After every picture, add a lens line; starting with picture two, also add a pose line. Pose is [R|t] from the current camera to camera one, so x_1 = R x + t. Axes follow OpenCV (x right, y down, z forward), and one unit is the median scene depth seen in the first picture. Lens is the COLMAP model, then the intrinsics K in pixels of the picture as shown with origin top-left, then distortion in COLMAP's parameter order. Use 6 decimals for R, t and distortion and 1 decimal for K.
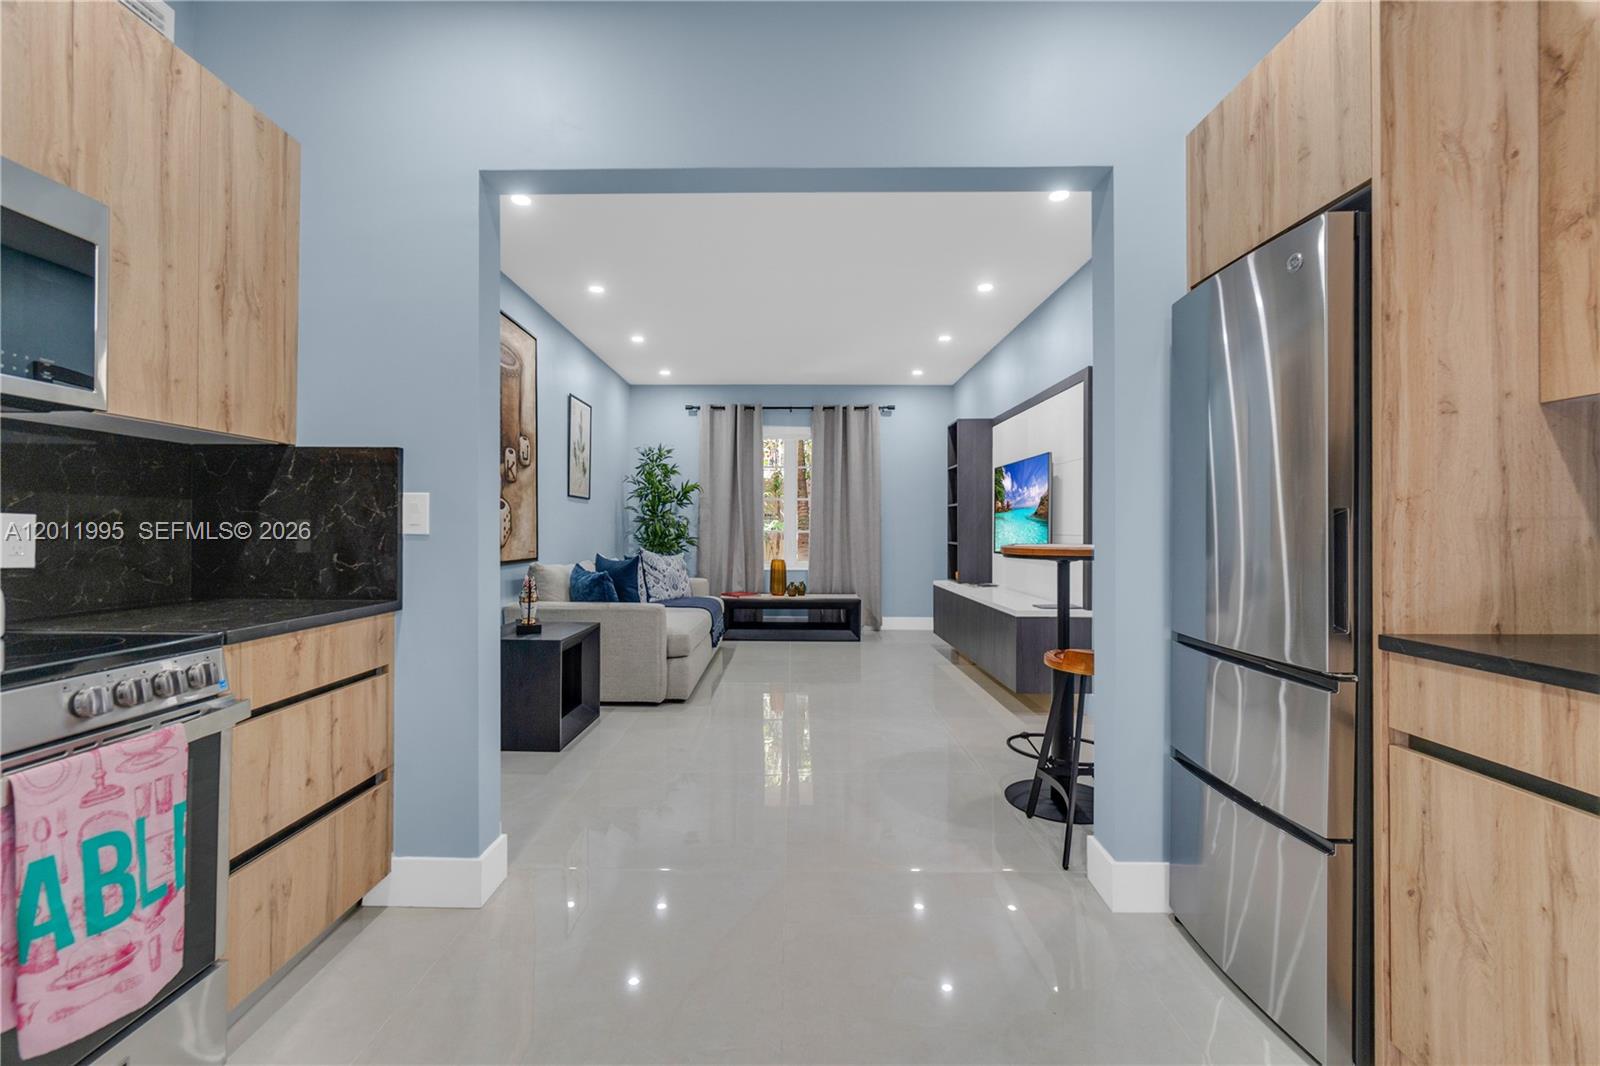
lens RADIAL K [[694.3, 0, 785.4], [0, 694.3, 523.3], [0, 0, 1]] dist [-0.010587, 0.003005]
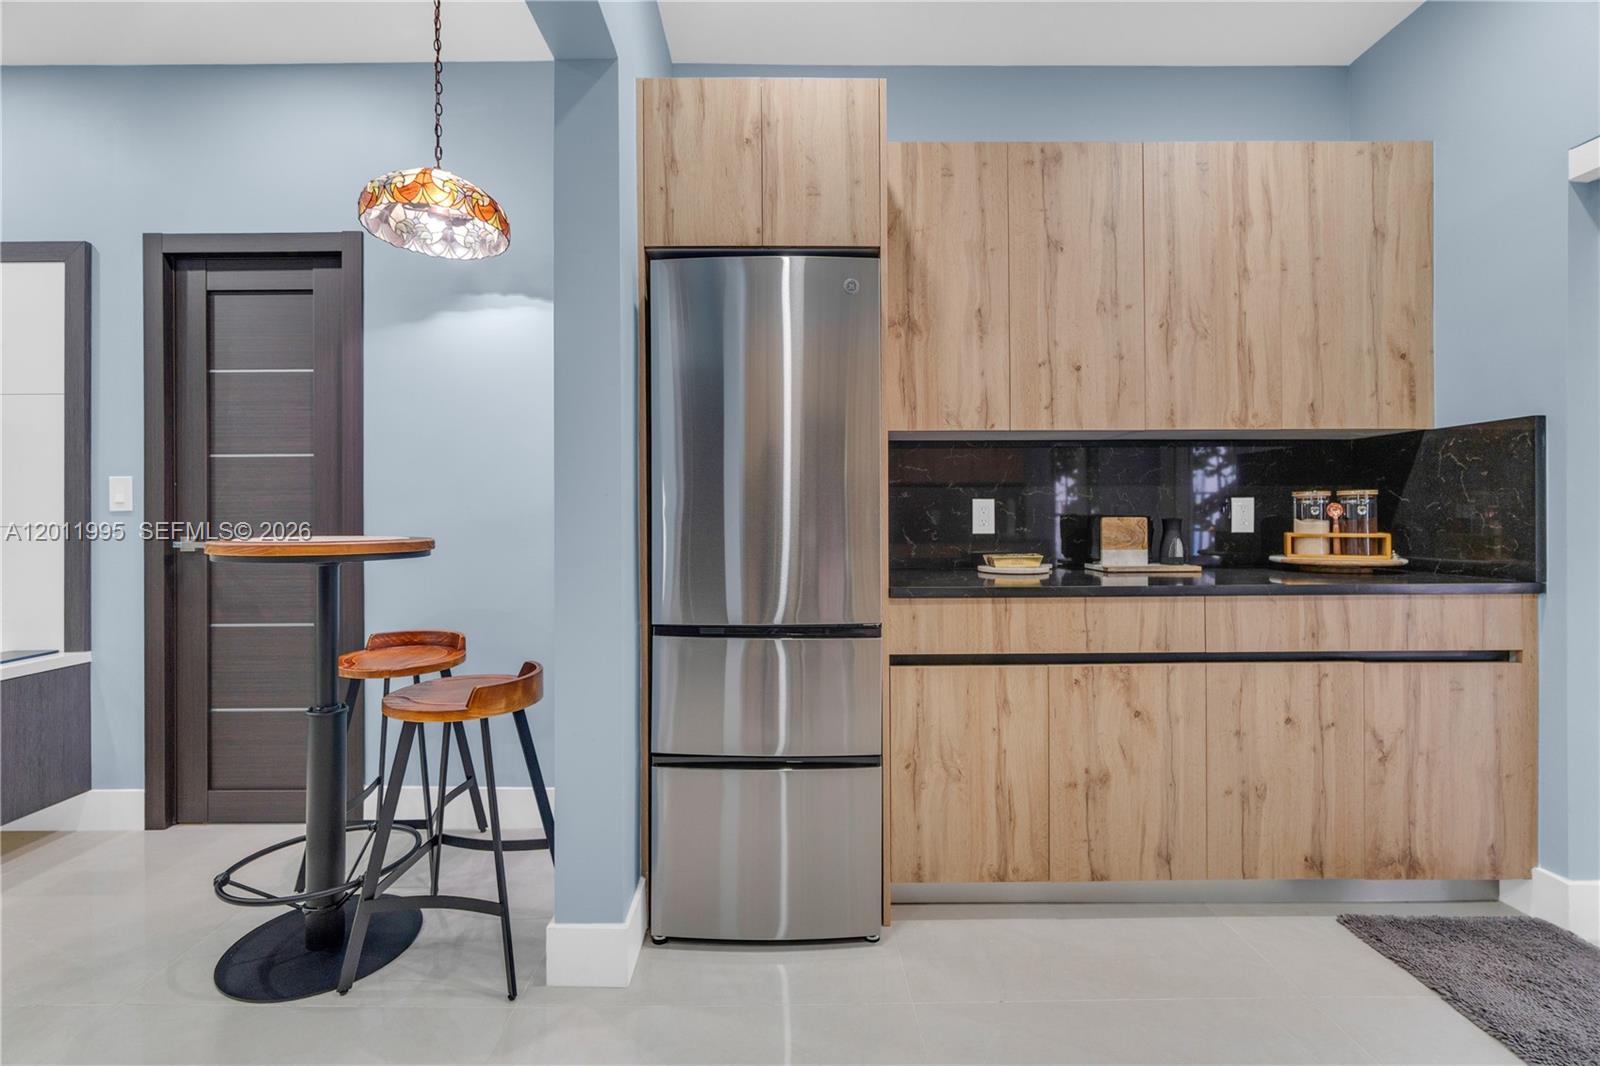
lens RADIAL K [[694.3, 0, 783.5], [0, 694.3, 513.5], [0, 0, 1]] dist [-0.010587, 0.003005]
pose [[-0.017696, 0.001961, 0.999841, -0.329668], [-0.002646, 0.999994, -0.002008, 0.013025], [-0.999840, -0.002681, -0.017691, 0.821615]]
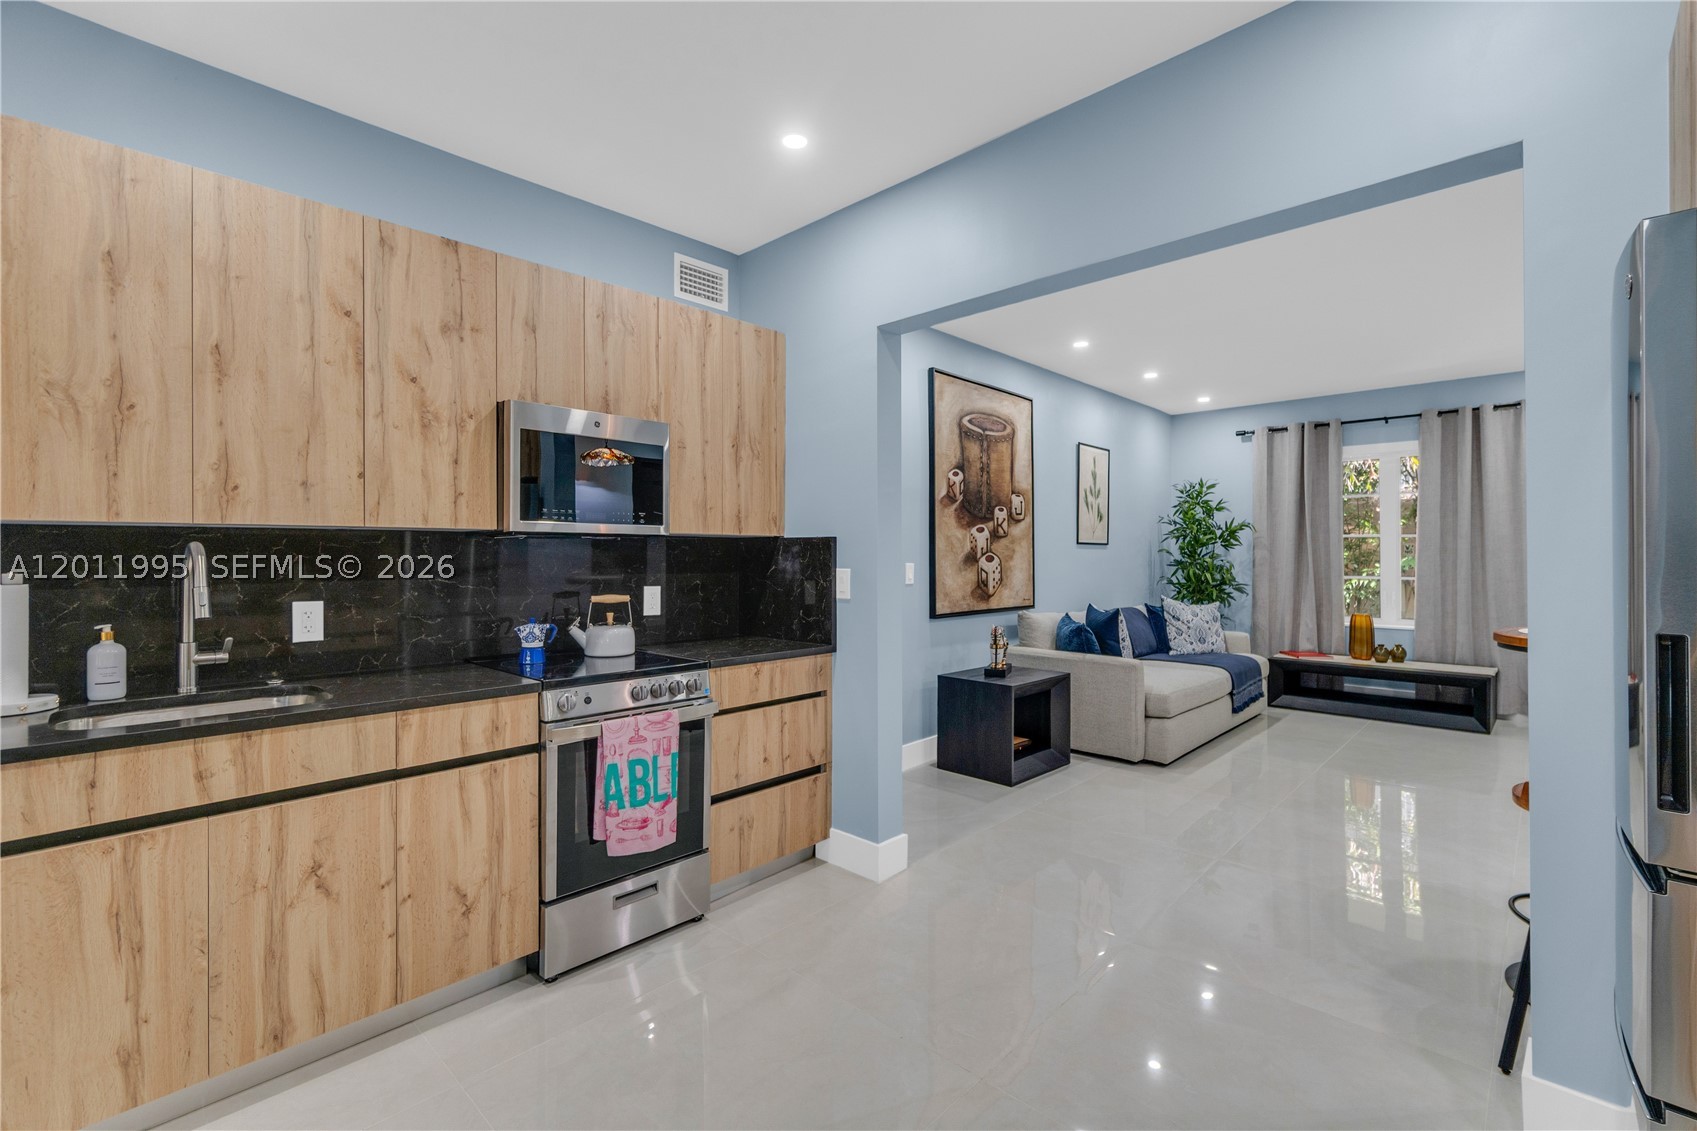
lens RADIAL K [[736.4, 0, 826.8], [0, 736.4, 548.6], [0, 0, 1]] dist [-0.010587, 0.003005]
pose [[0.718512, -0.008942, -0.695457, 0.473895], [0.006911, 0.999960, -0.005717, -0.077366], [0.695480, -0.000699, 0.718545, -0.082909]]
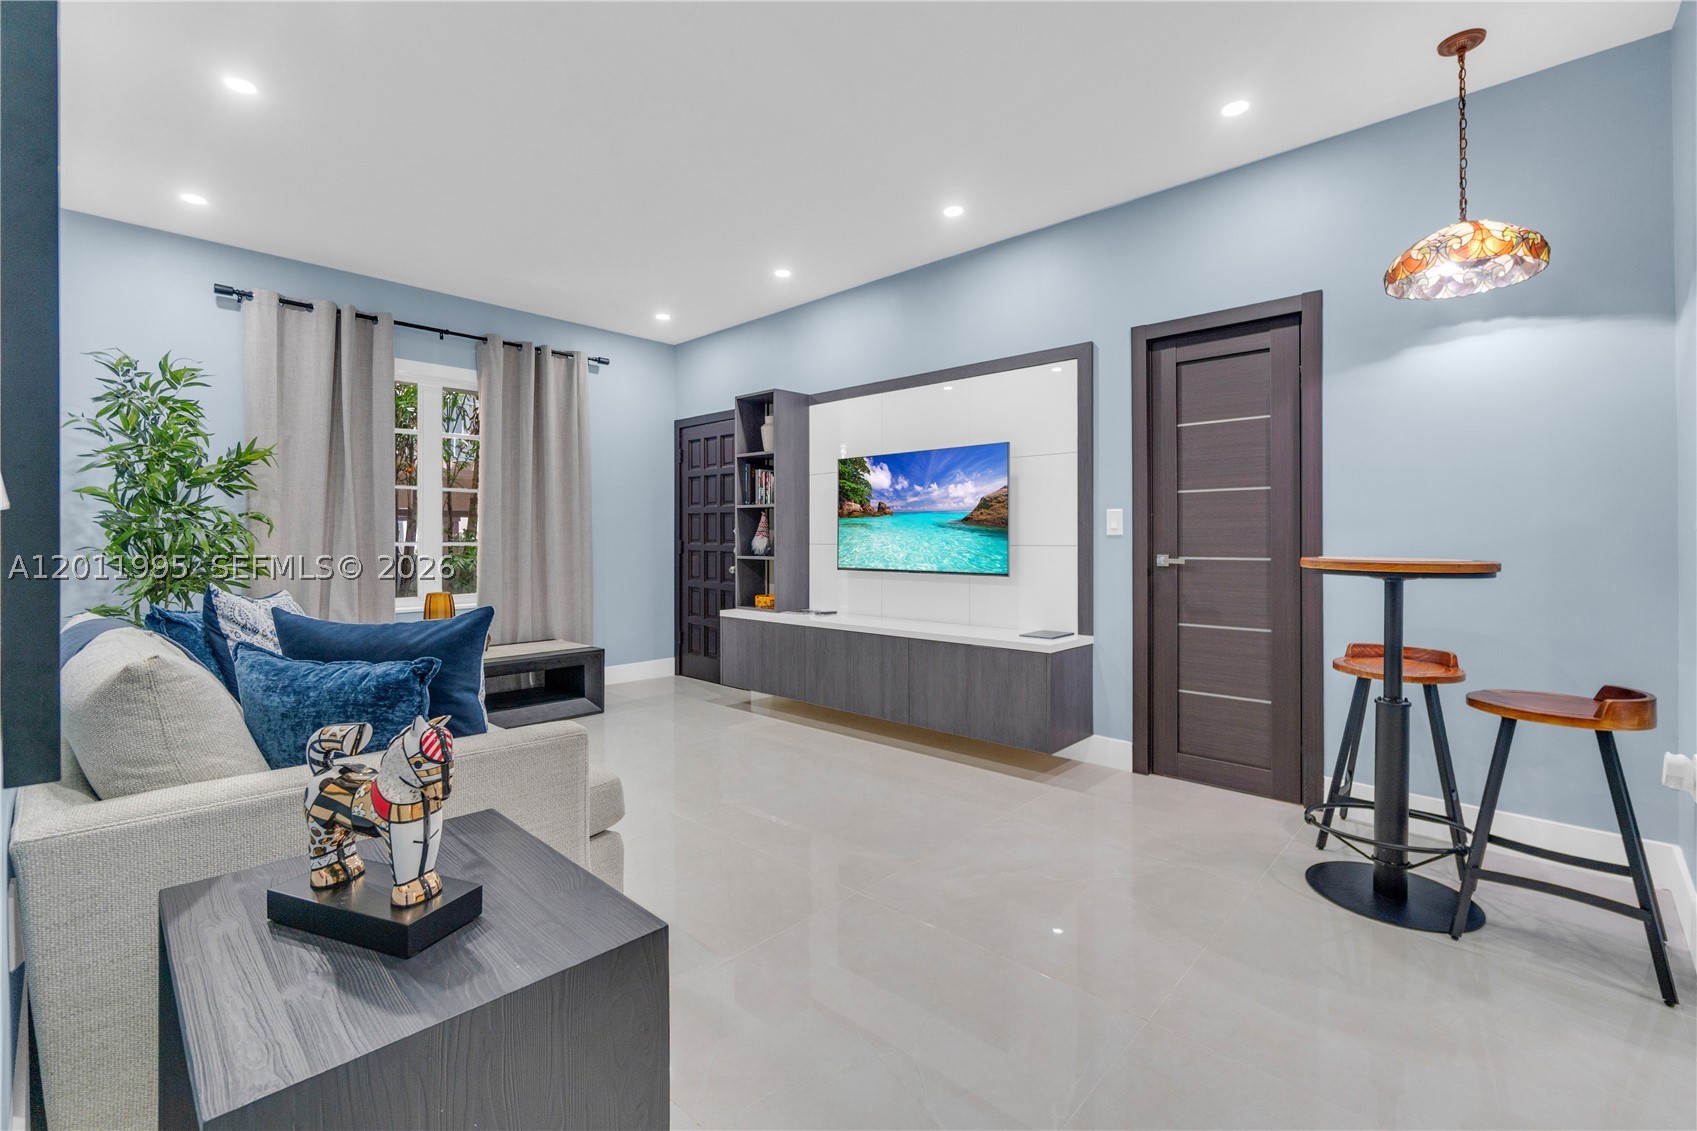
lens RADIAL K [[736.4, 0, 837.5], [0, 736.4, 539.6], [0, 0, 1]] dist [-0.010587, 0.003005]
pose [[0.677683, -0.004018, 0.735343, -0.834576], [-0.003264, 0.999959, 0.008473, 0.007450], [-0.735347, -0.008142, 0.677642, 1.253685]]
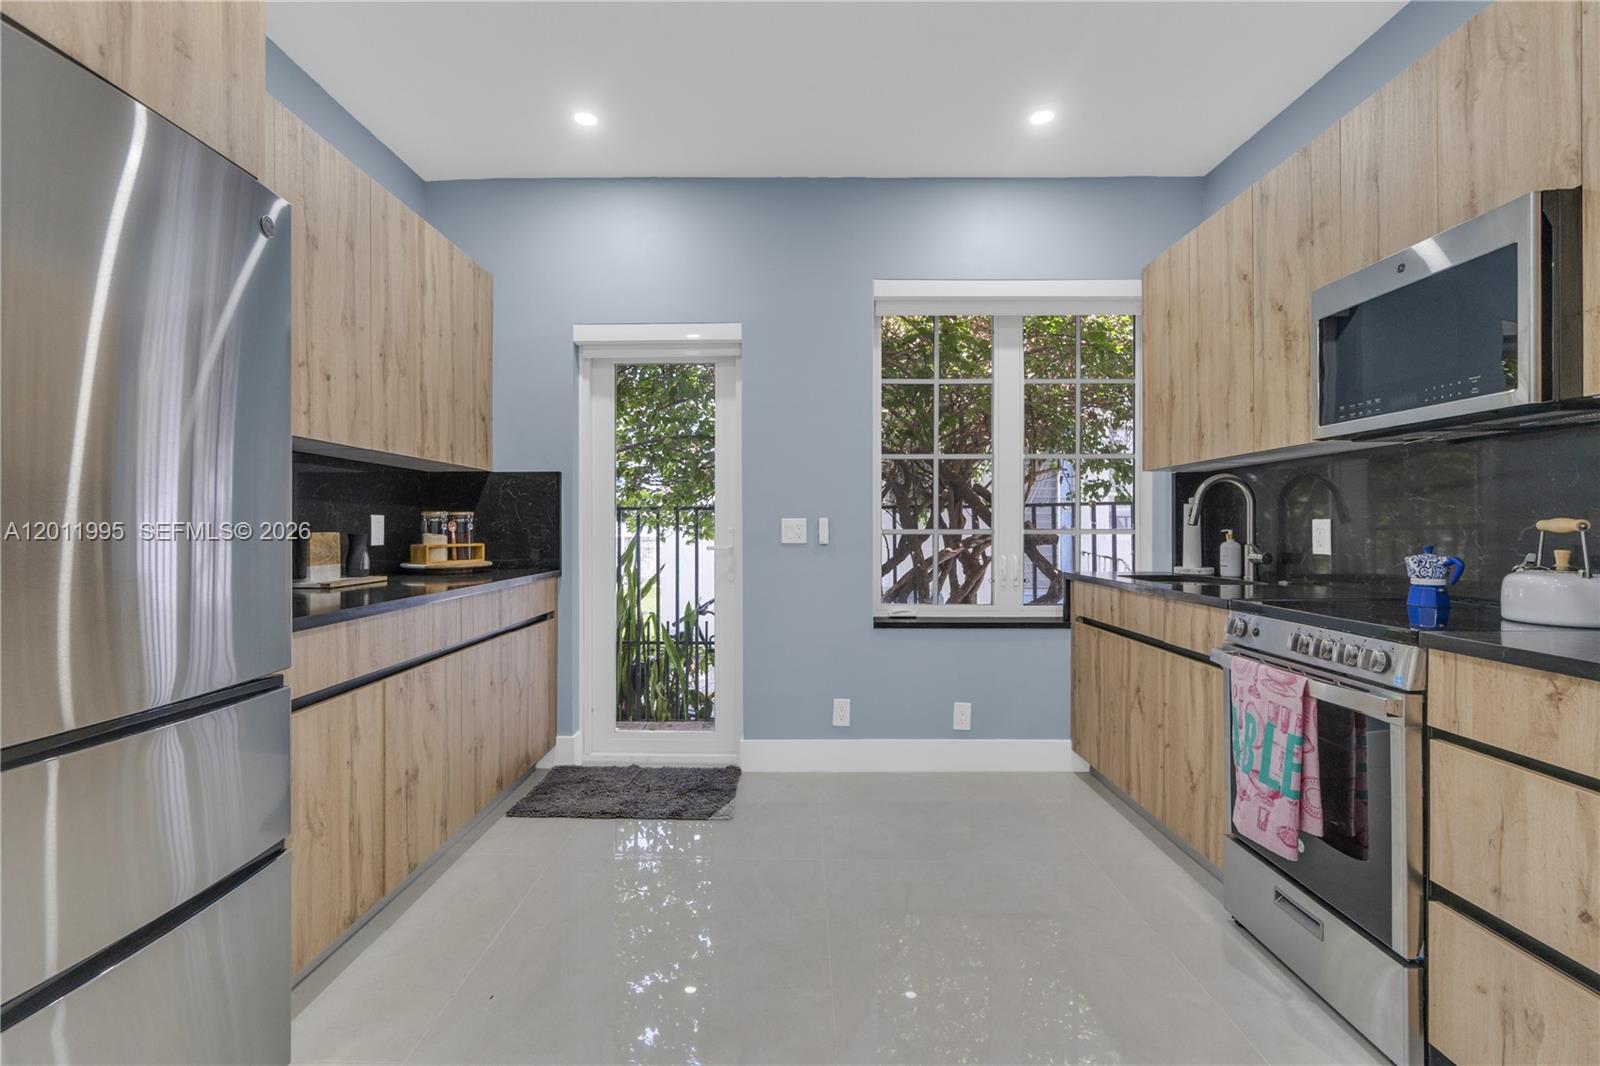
lens RADIAL K [[694.3, 0, 785.8], [0, 694.3, 524.6], [0, 0, 1]] dist [-0.010587, 0.003005]
pose [[-0.999969, -0.000968, 0.007771, 0.040911], [-0.001042, 0.999953, -0.009631, 0.013104], [-0.007761, -0.009639, -0.999923, 1.368023]]
